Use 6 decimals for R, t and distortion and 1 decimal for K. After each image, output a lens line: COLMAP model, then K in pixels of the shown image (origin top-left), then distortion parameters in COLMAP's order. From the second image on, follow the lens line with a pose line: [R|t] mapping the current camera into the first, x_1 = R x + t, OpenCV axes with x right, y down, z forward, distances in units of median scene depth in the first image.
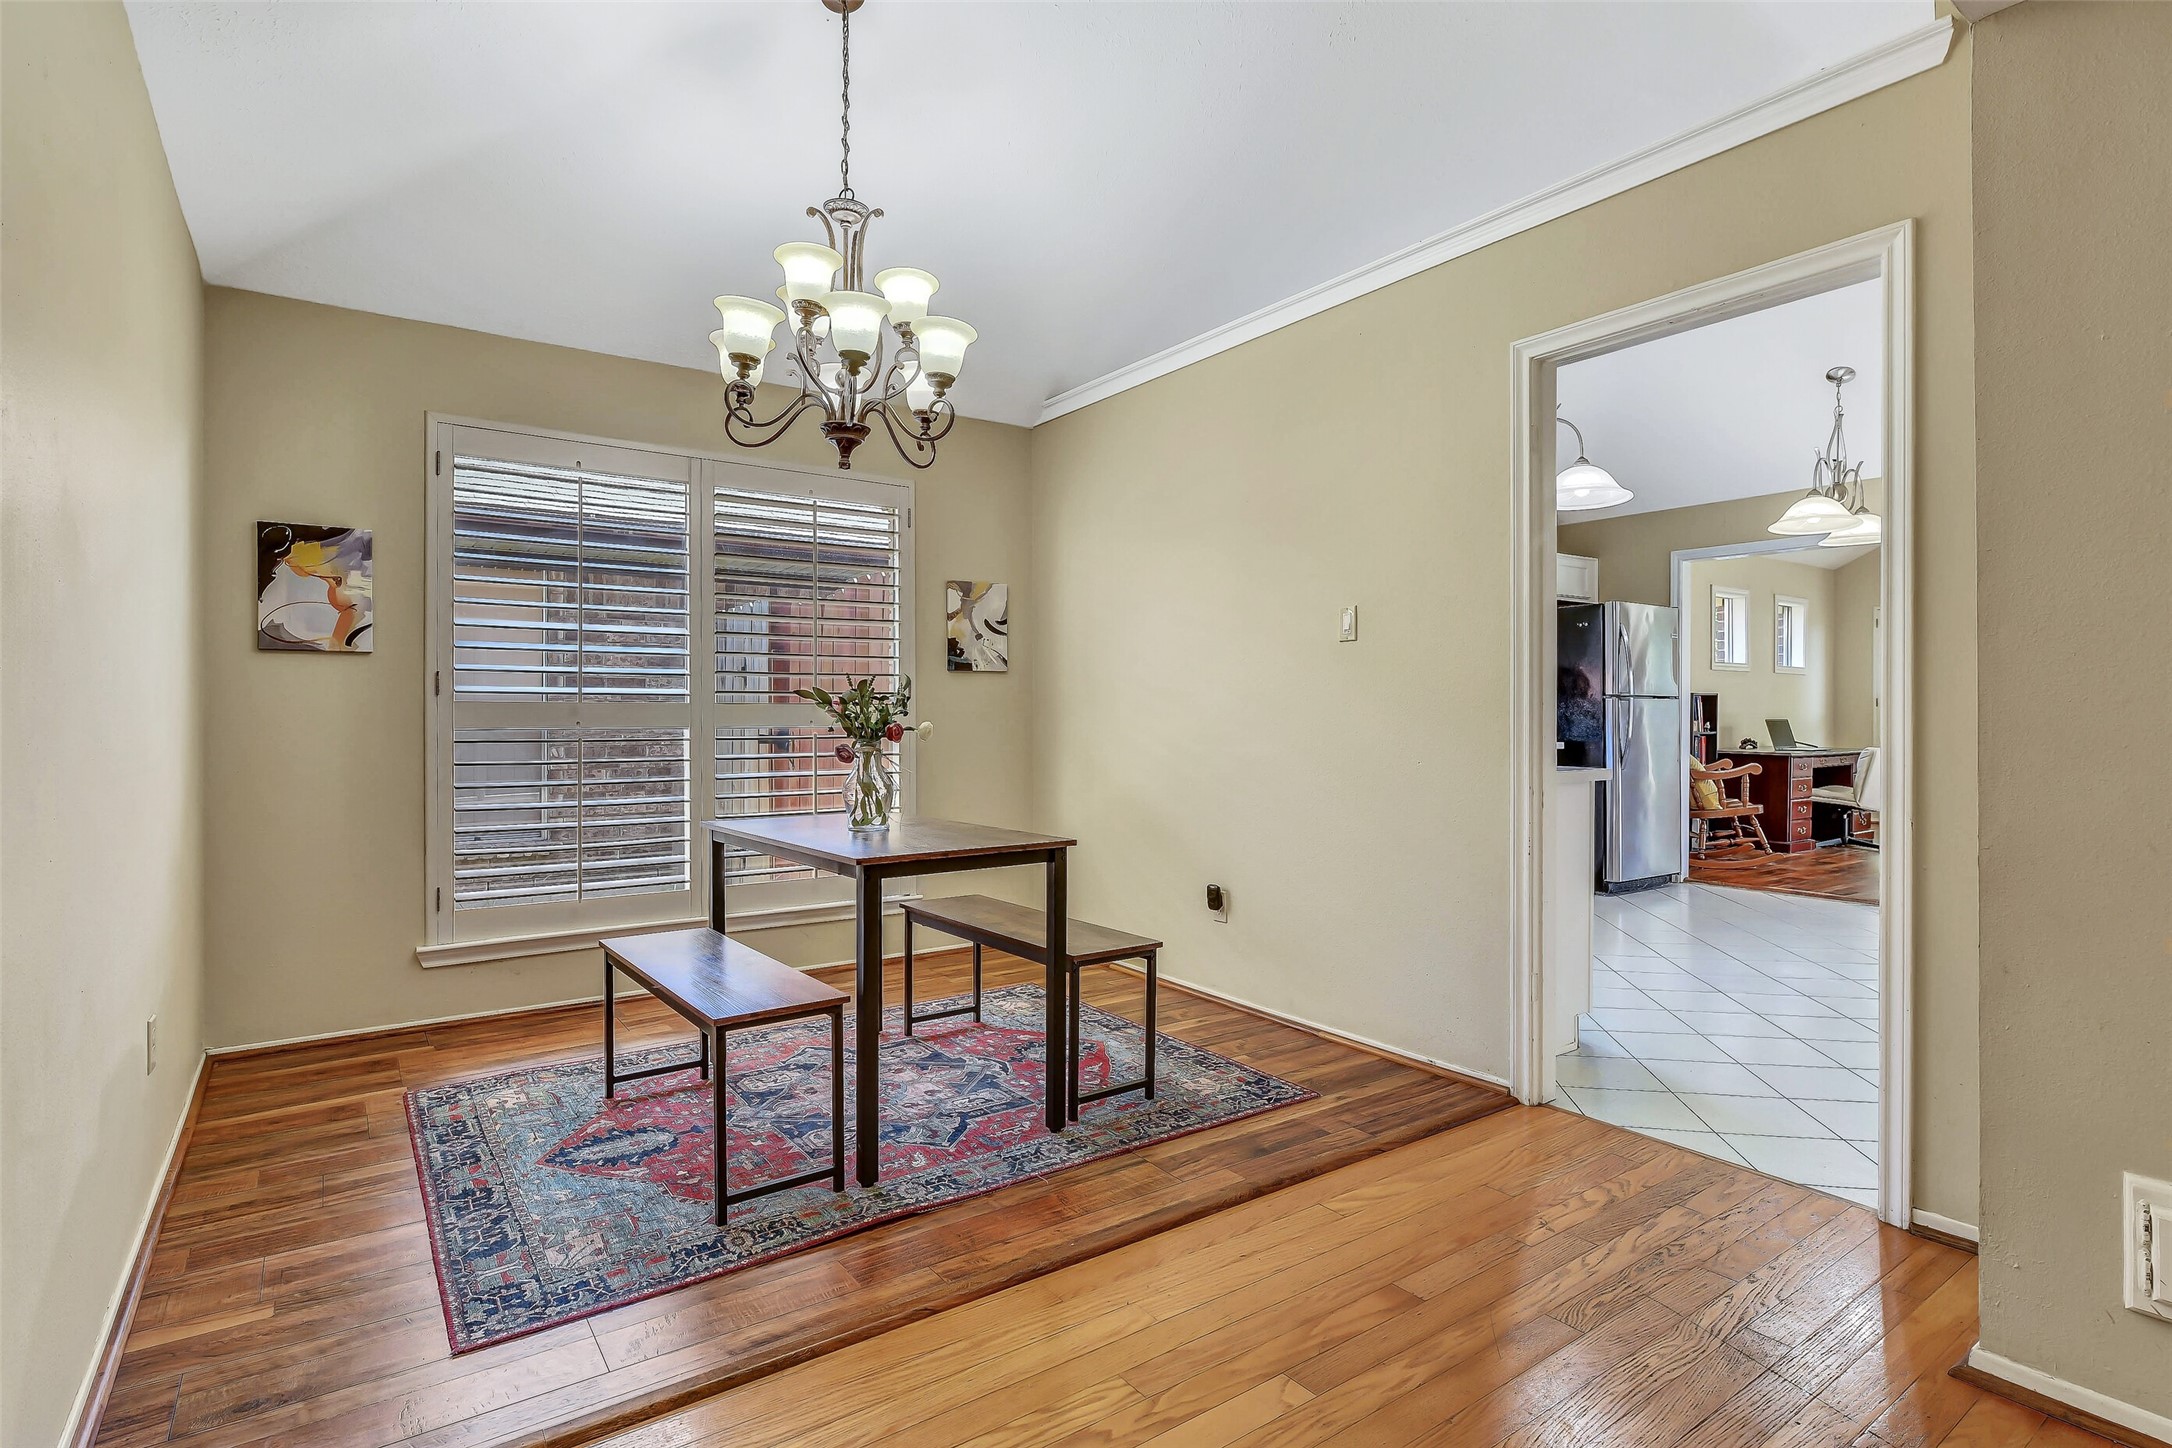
lens RADIAL K [[1078.7, 0, 1085.9], [0, 1078.7, 718.5], [0, 0, 1]] dist [0.002373, 0.000780]
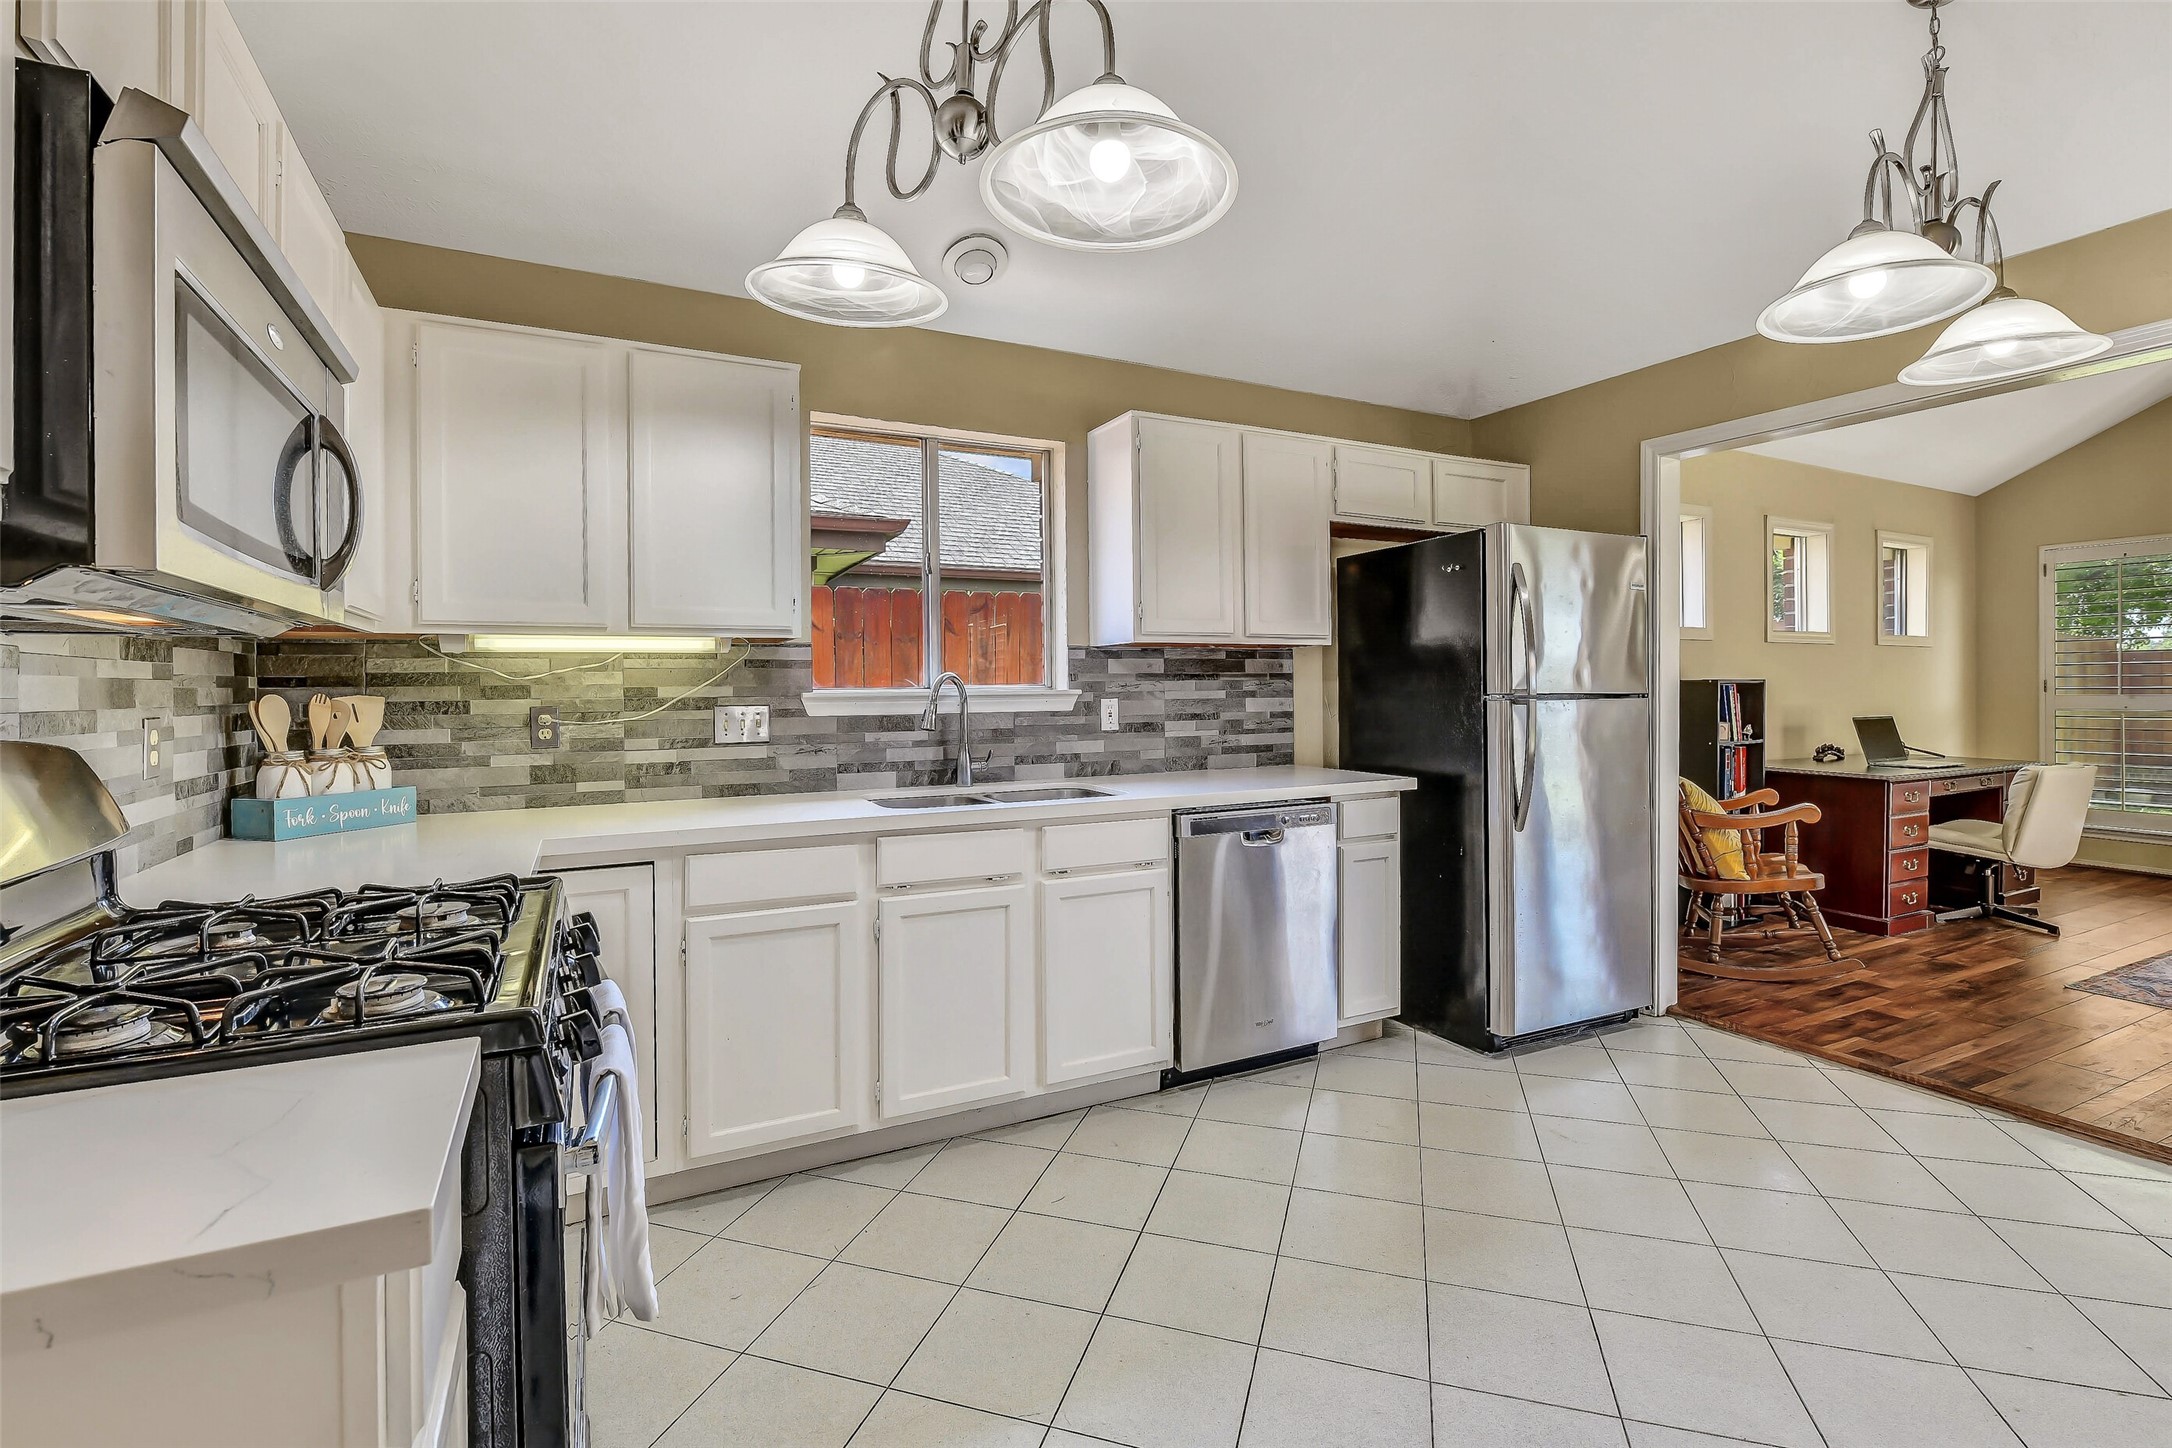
lens RADIAL K [[978.7, 0, 1084.6], [0, 978.7, 698.4], [0, 0, 1]] dist [-0.002959, -0.000565]
pose [[0.989071, -0.008540, -0.147190, 0.289167], [0.009324, 0.999946, 0.004639, -0.020094], [0.147142, -0.005961, 0.989097, 0.391038]]
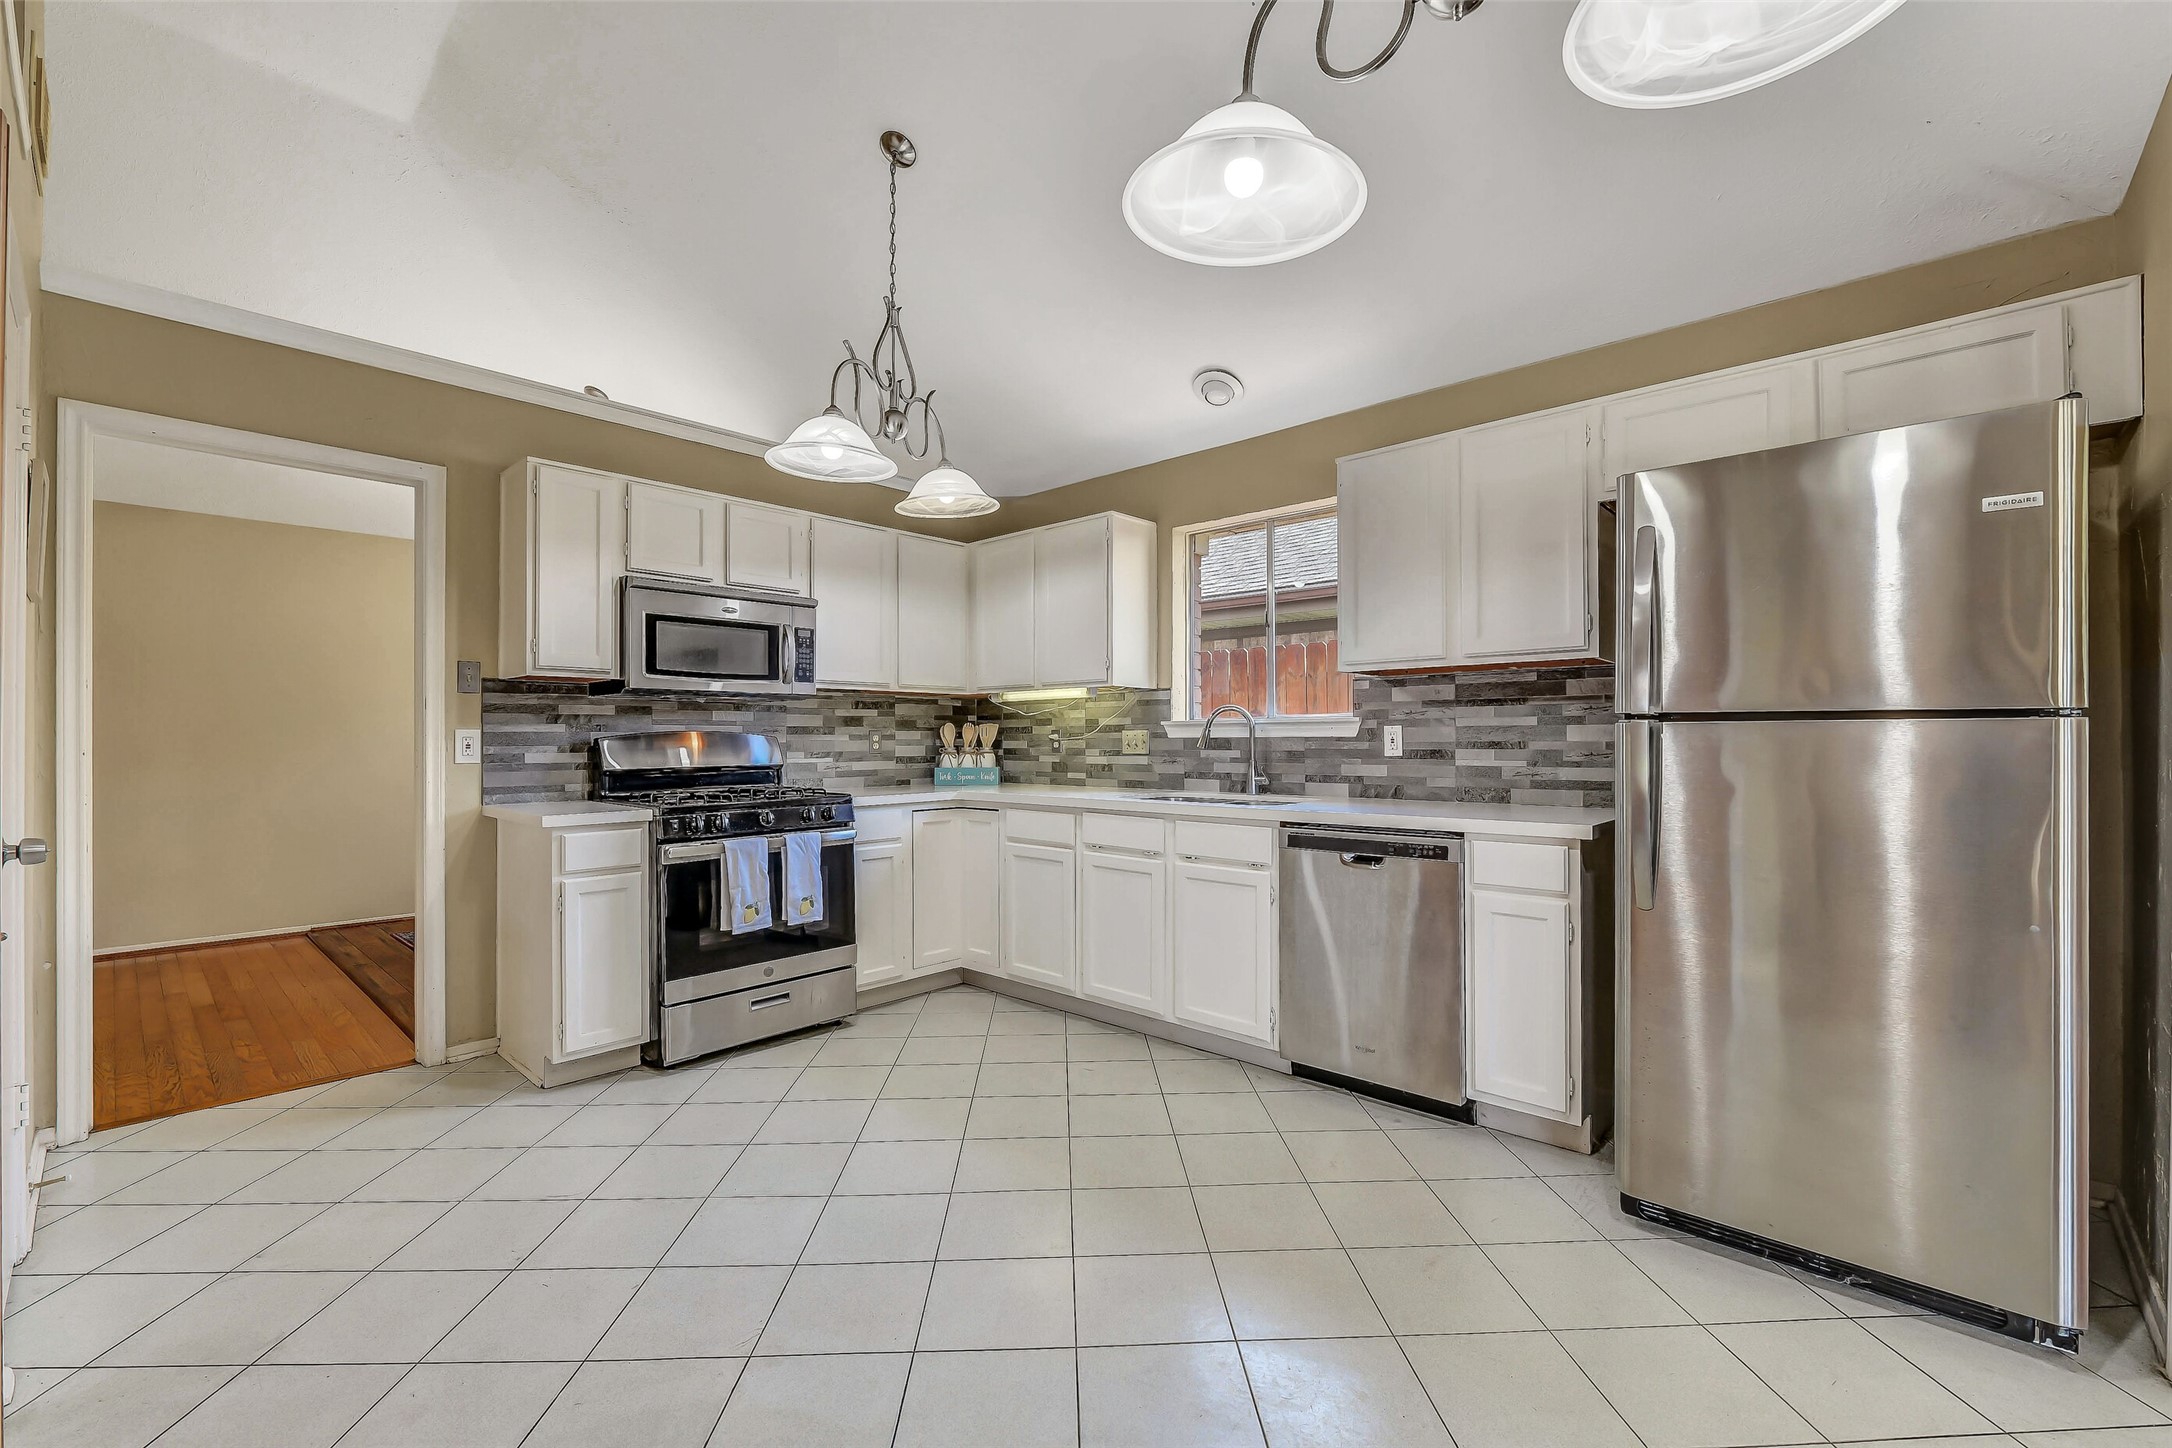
lens RADIAL K [[926.5, 0, 1090.8], [0, 926.5, 737.6], [0, 0, 1]] dist [-0.003087, -0.000917]
pose [[0.195785, -0.005369, -0.980632, 0.642496], [-0.003820, 0.999973, -0.006238, -0.008701], [0.980639, 0.004968, 0.195759, 0.609593]]
